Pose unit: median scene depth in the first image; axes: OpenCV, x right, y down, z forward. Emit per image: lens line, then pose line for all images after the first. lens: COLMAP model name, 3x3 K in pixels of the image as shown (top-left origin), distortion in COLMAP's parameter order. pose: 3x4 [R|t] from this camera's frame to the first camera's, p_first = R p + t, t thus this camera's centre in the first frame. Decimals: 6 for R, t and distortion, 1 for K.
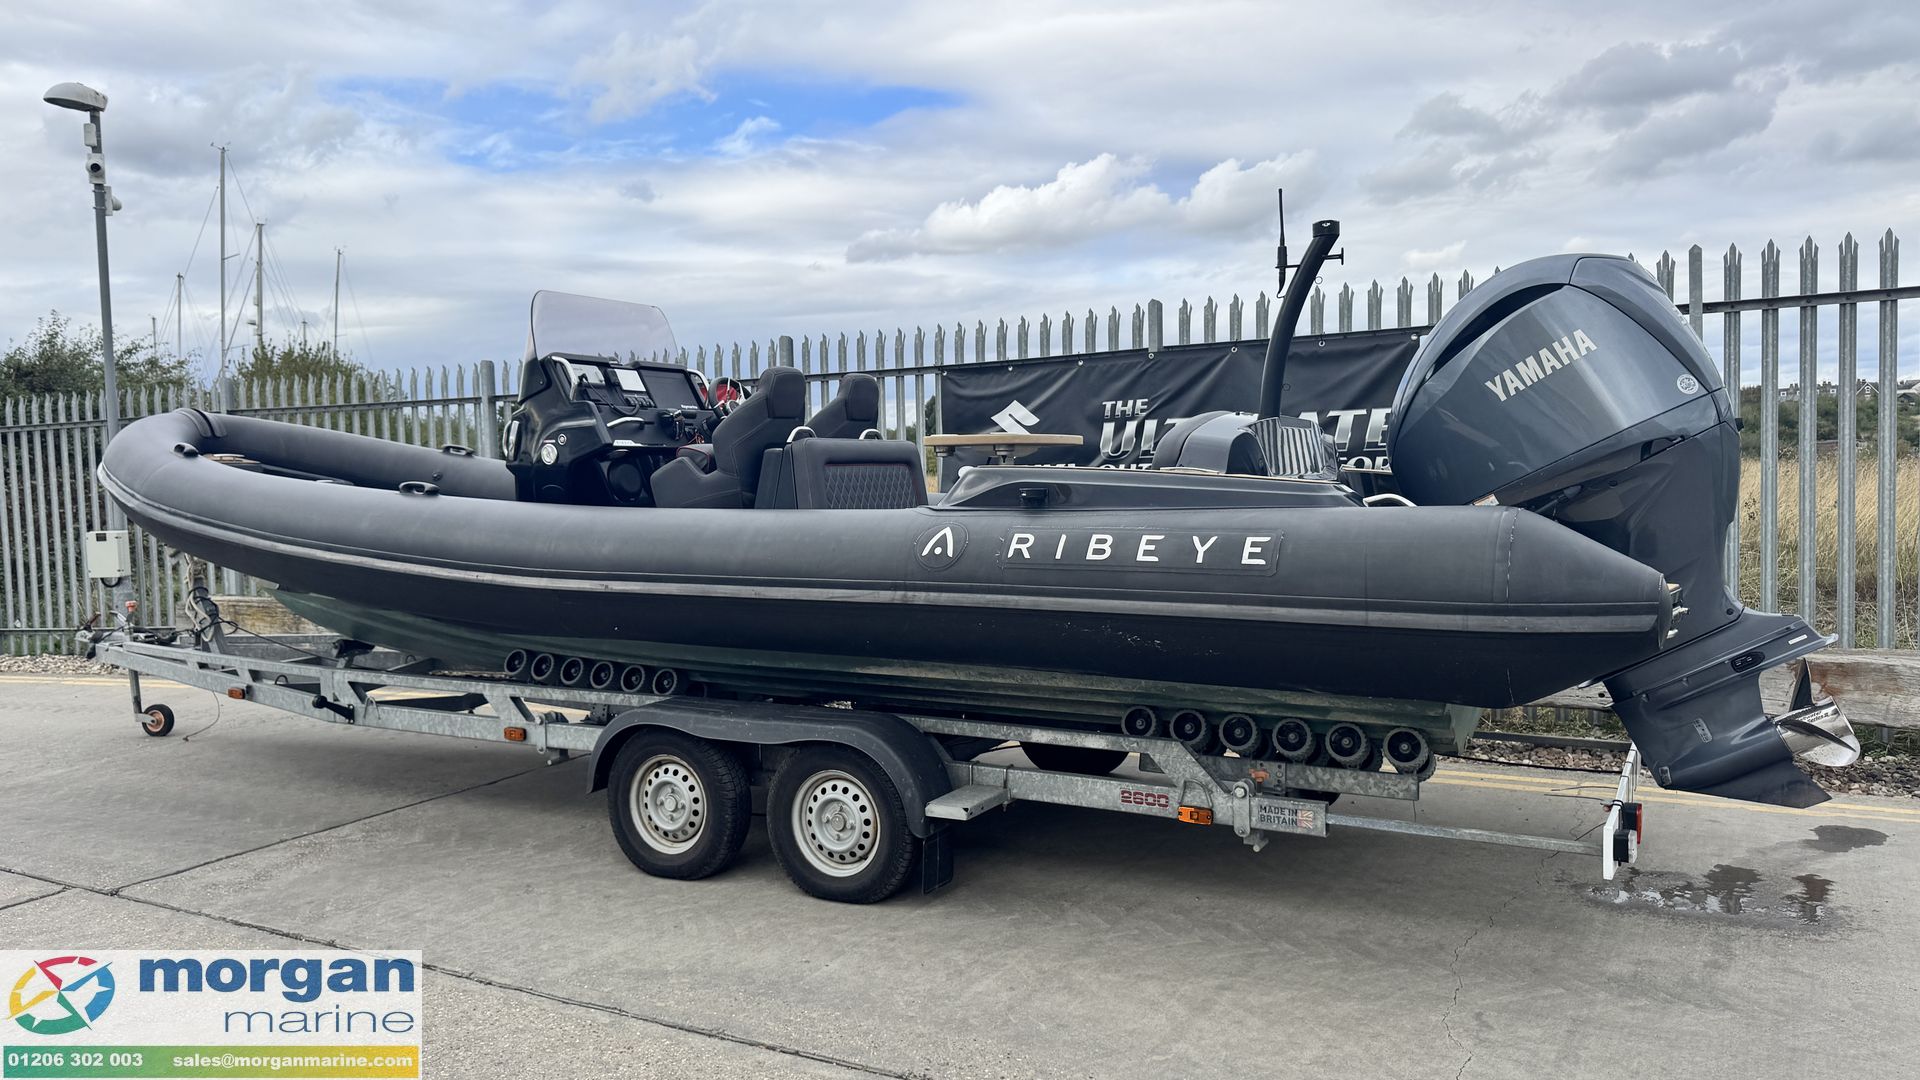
lens RADIAL K [[1359.2, 0, 970.0], [0, 1359.2, 528.9], [0, 0, 1]] dist [0.072569, -0.049715]
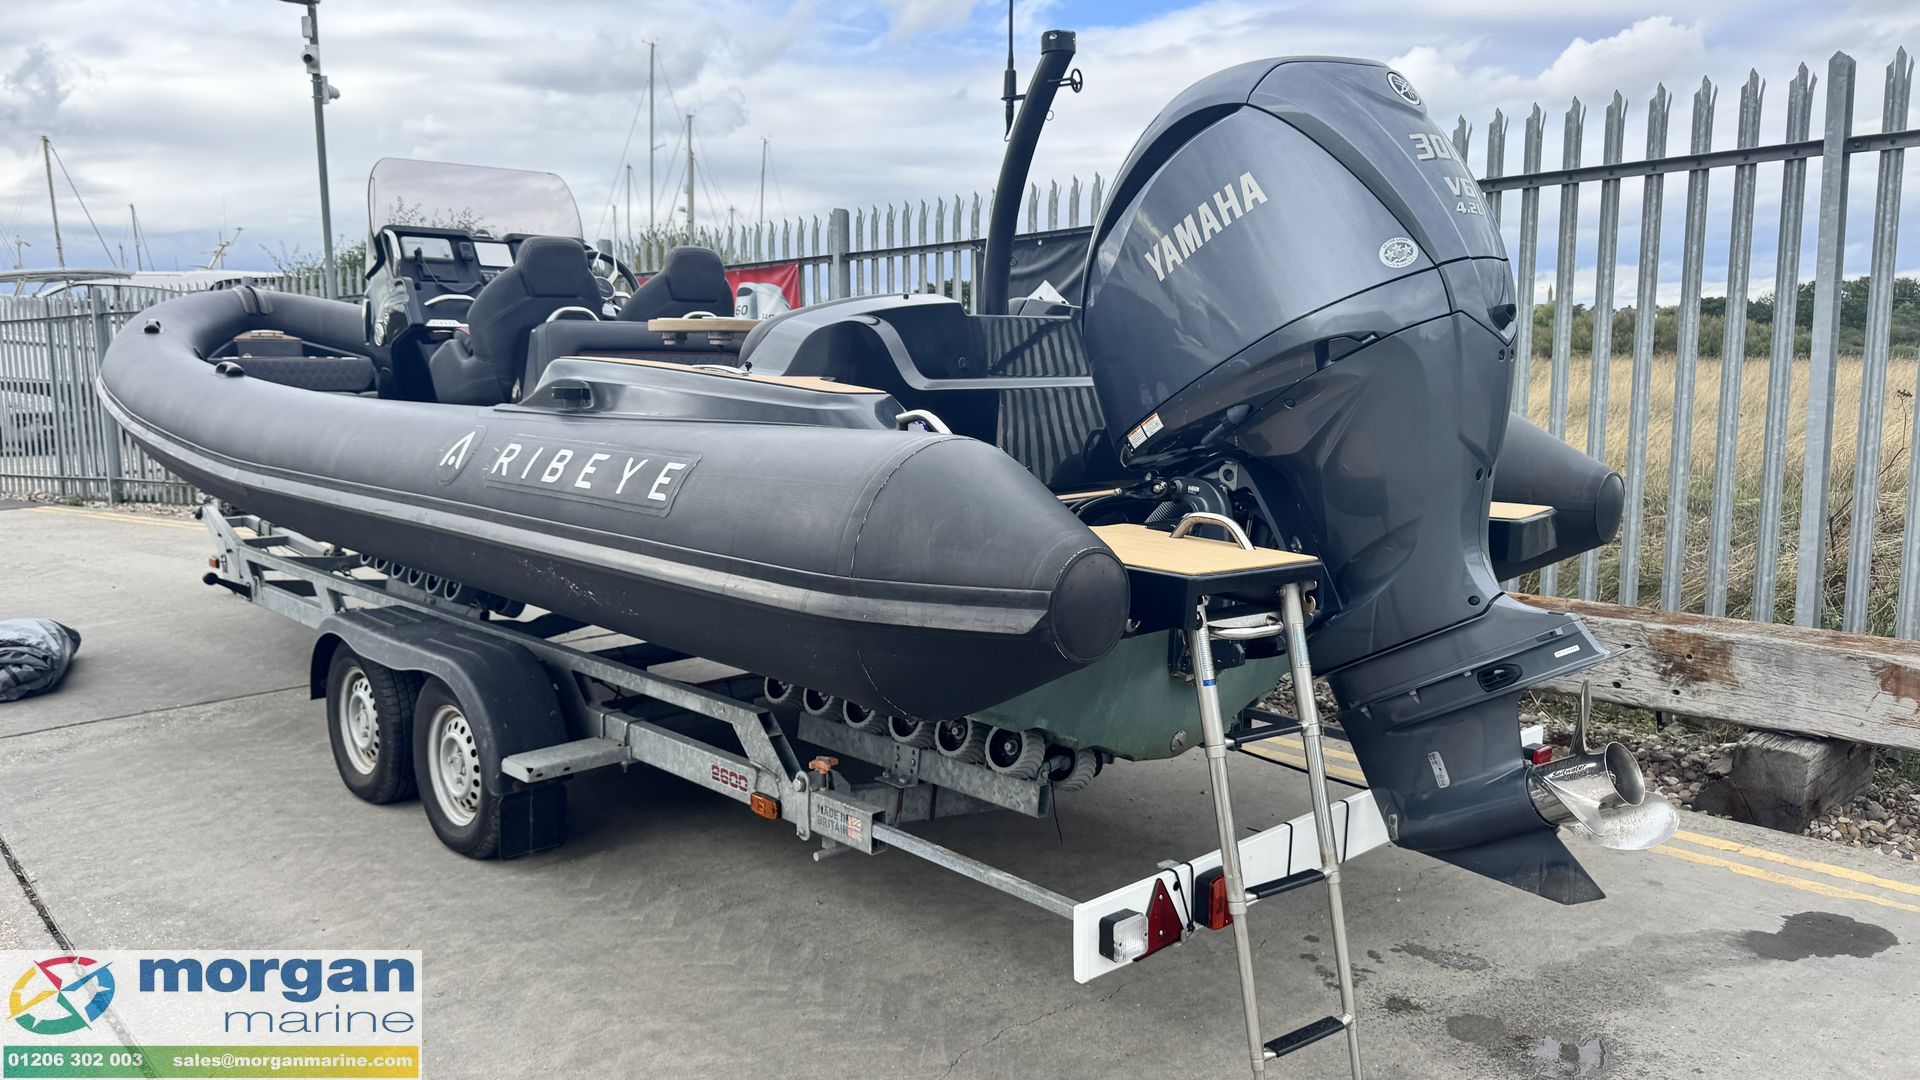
lens RADIAL K [[1359.2, 0, 975.5], [0, 1359.2, 538.0], [0, 0, 1]] dist [0.072569, -0.049715]
pose [[0.949812, 0.059472, -0.307117, 0.499157], [-0.031232, 0.994885, 0.096065, -0.025198], [0.311259, -0.081652, 0.946811, 0.288352]]
